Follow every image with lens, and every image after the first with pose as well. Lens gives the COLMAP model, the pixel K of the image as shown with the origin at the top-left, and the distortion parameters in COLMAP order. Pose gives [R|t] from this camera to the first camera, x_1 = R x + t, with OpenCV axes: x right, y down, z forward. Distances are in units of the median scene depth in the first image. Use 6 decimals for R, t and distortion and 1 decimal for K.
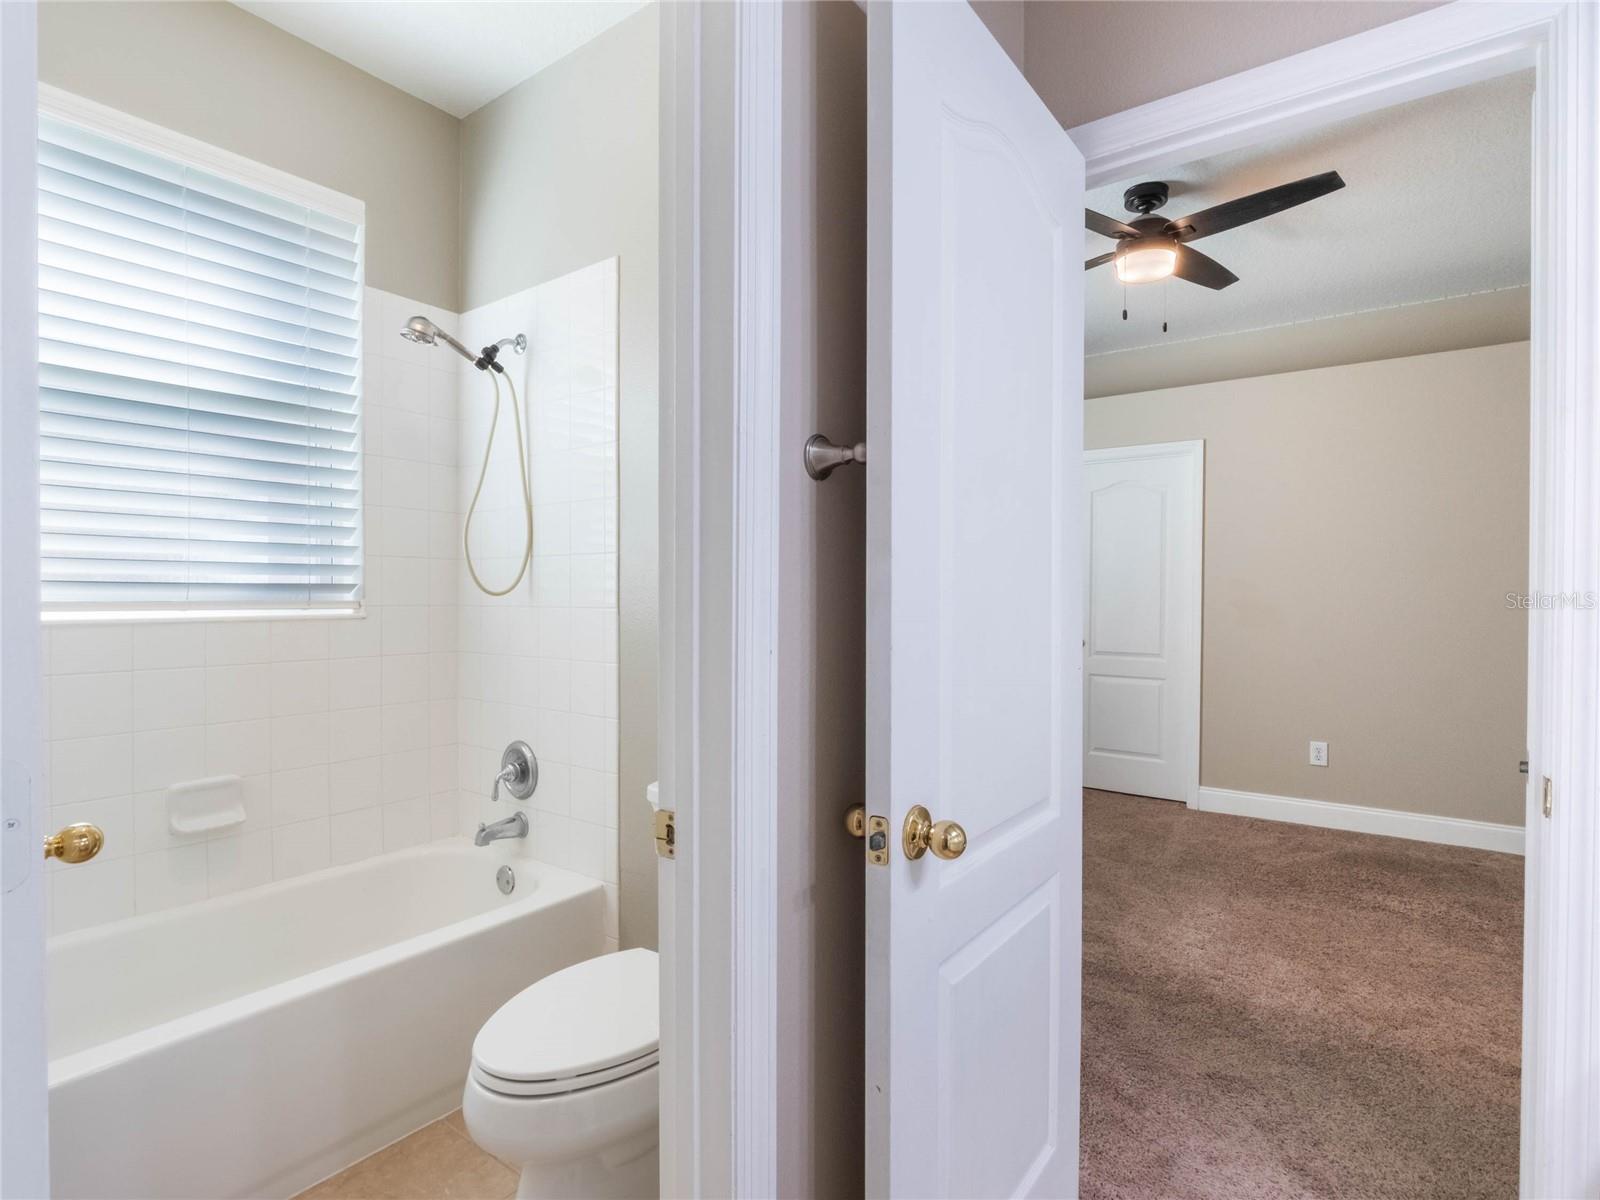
lens RADIAL K [[802.6, 0, 805.8], [0, 802.6, 601.5], [0, 0, 1]] dist [-0.006691, -0.002912]
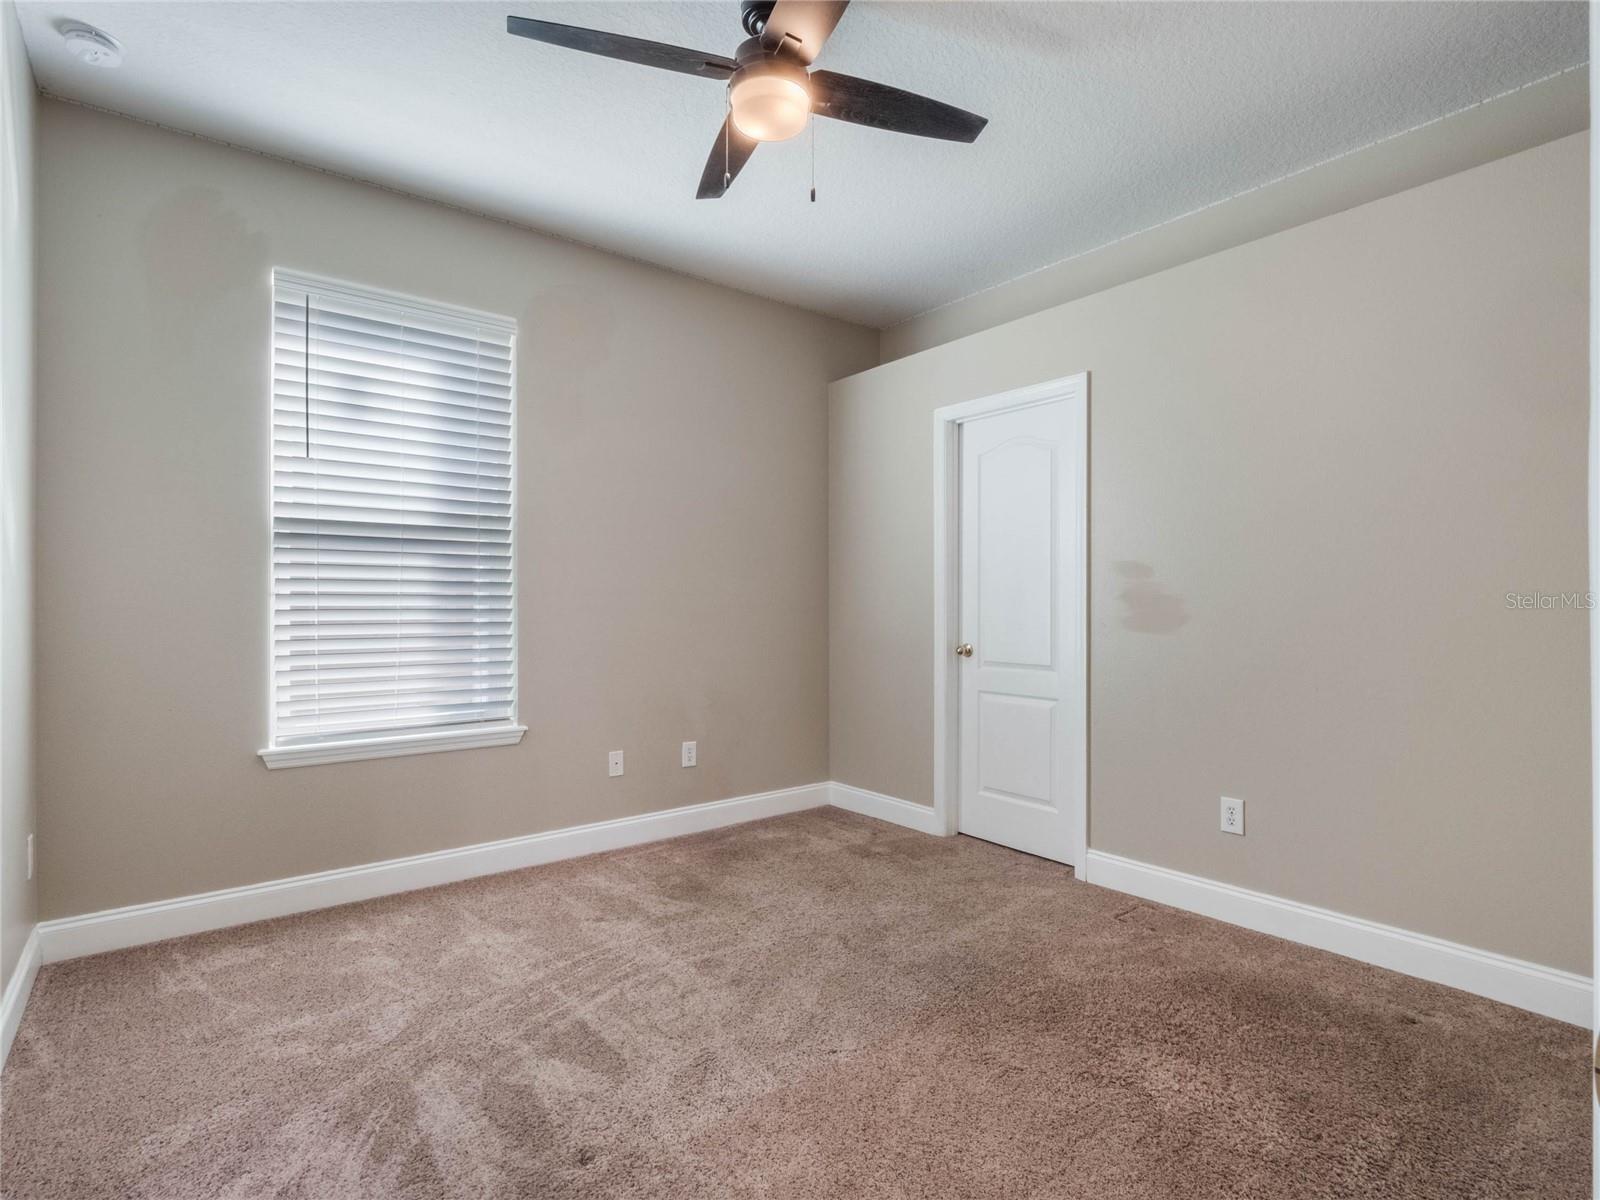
lens RADIAL K [[802.6, 0, 797.0], [0, 802.6, 601.6], [0, 0, 1]] dist [-0.006691, -0.002912]
pose [[0.963044, -0.006107, -0.269276, 0.478724], [0.002672, 0.999910, -0.013119, 0.017305], [0.269332, 0.011915, 0.962974, 0.249967]]
